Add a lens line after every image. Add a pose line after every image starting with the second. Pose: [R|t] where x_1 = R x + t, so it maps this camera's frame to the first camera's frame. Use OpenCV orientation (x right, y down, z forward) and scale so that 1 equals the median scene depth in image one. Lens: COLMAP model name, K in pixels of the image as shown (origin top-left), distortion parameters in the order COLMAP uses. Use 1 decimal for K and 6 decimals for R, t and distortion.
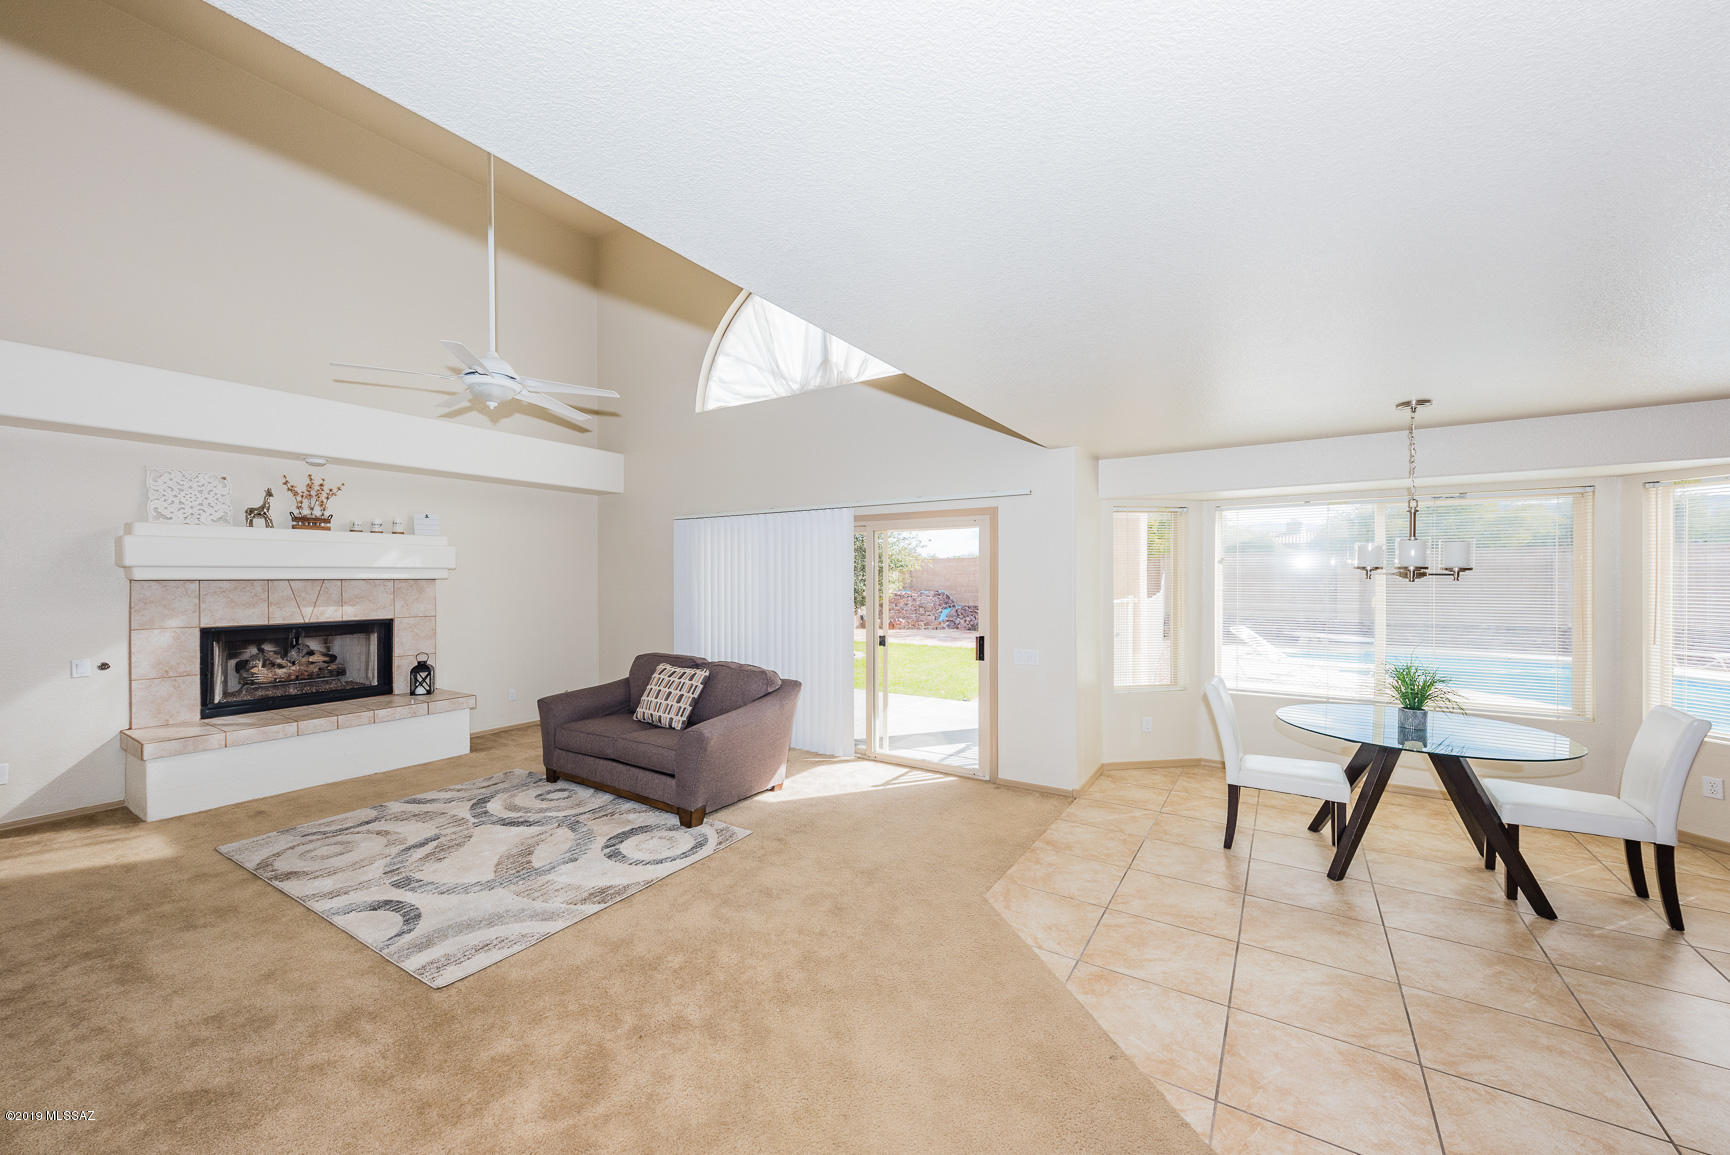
lens RADIAL K [[672.2, 0, 834.8], [0, 672.2, 573.3], [0, 0, 1]] dist [0.000762, 0.000036]
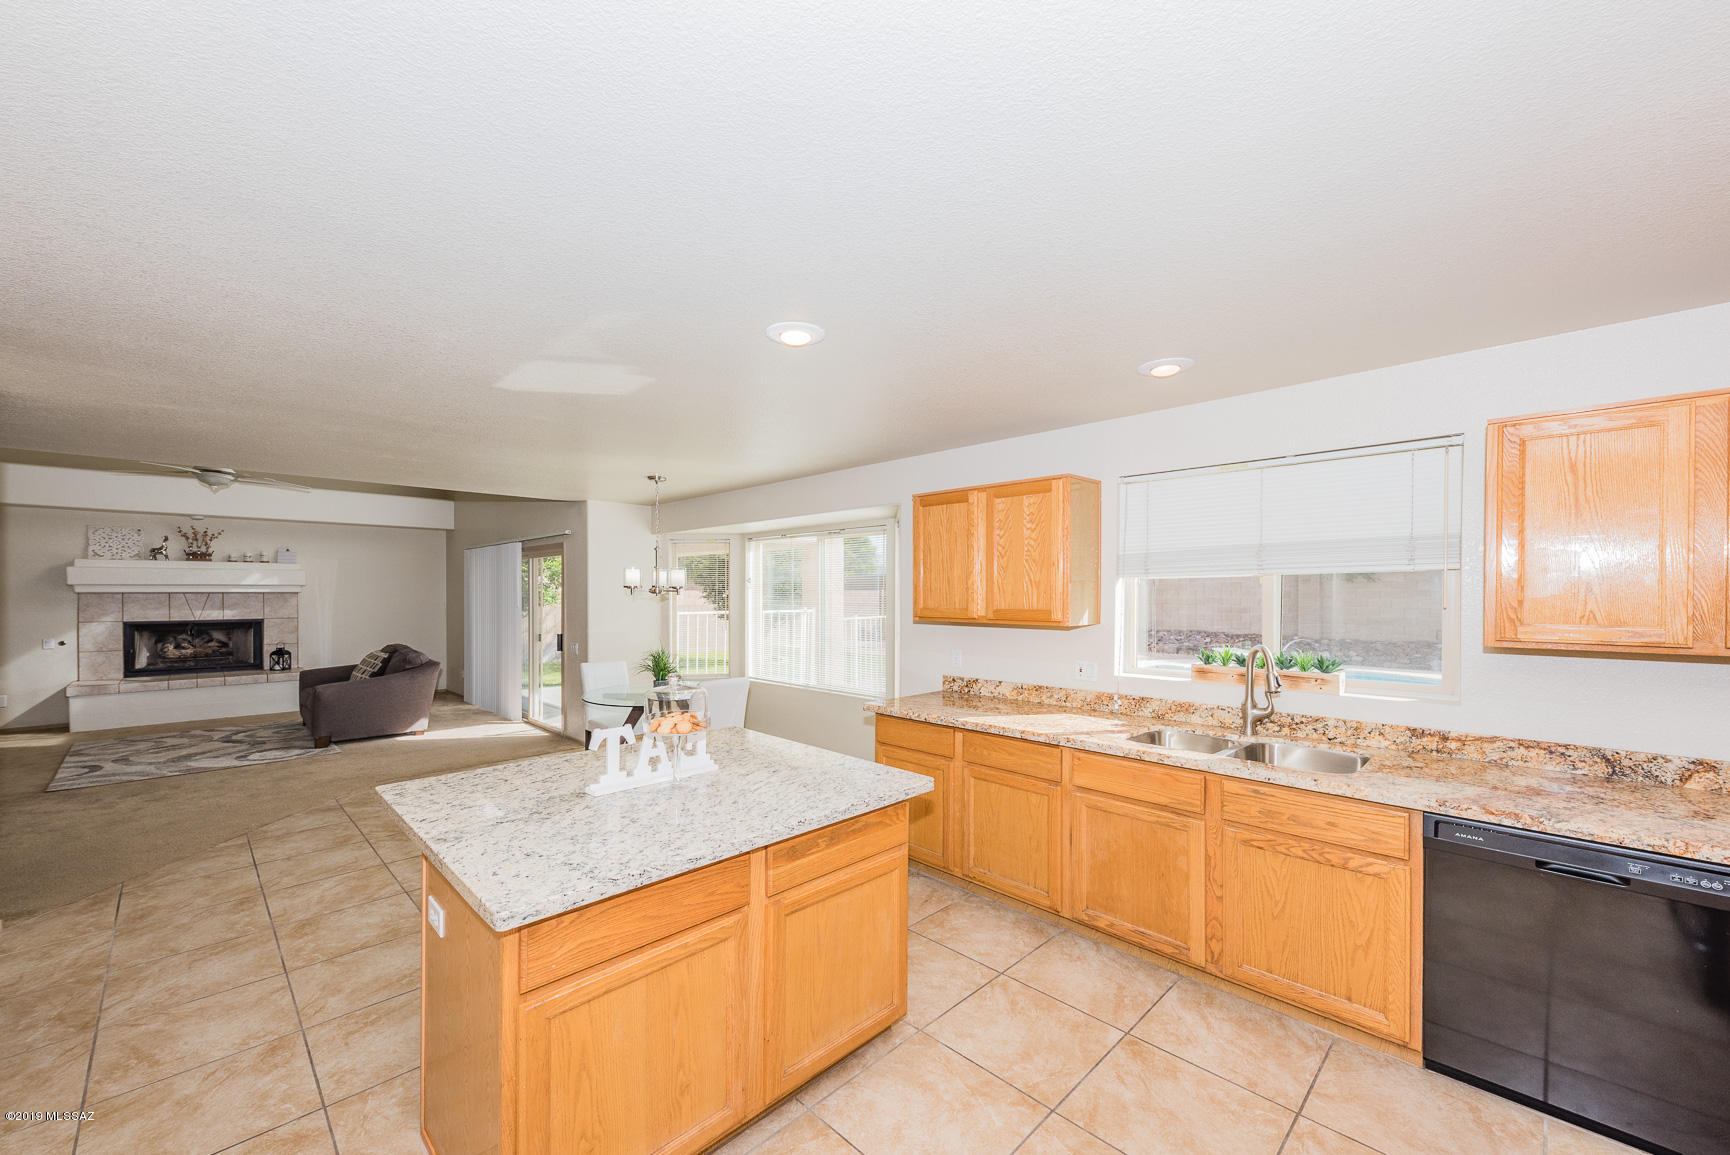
lens RADIAL K [[690.4, 0, 865.0], [0, 690.4, 577.5], [0, 0, 1]] dist [0.001171, 0.000094]
pose [[0.981194, -0.002194, -0.193011, 1.125429], [-0.000333, 0.999915, -0.013060, -0.006009], [0.193023, 0.012879, 0.981110, -0.297793]]
